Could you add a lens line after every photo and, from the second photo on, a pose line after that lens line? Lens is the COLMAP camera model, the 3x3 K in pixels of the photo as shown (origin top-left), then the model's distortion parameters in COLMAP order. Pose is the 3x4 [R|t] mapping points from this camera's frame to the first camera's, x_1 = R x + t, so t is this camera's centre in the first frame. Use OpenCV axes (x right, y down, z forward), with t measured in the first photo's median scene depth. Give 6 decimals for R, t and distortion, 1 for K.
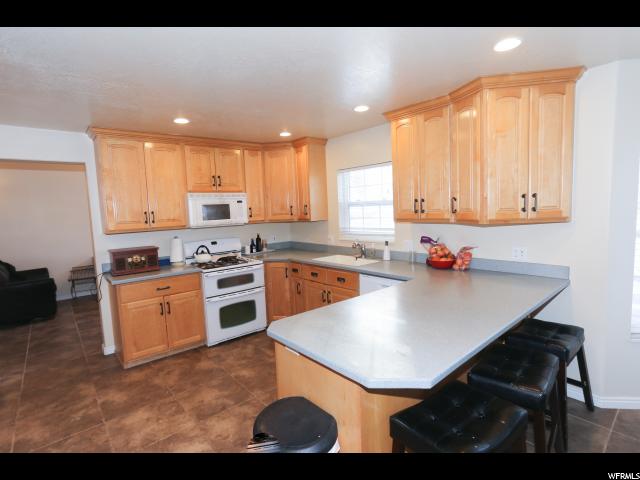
lens RADIAL K [[325.8, 0, 320.0], [0, 325.8, 240.0], [0, 0, 1]] dist [-0.057321, 0.039624]
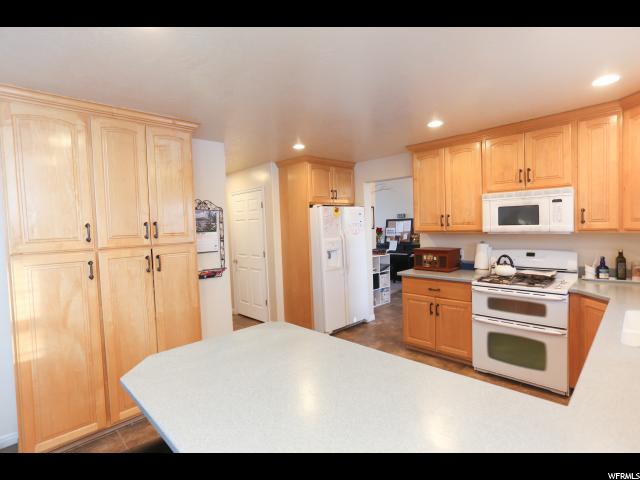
lens RADIAL K [[325.8, 0, 320.0], [0, 325.8, 240.0], [0, 0, 1]] dist [-0.057321, 0.039624]
pose [[0.077313, 0.091696, -0.992781, 1.063734], [-0.067123, 0.993981, 0.086580, -0.154667], [0.994745, 0.059944, 0.083003, 1.145159]]
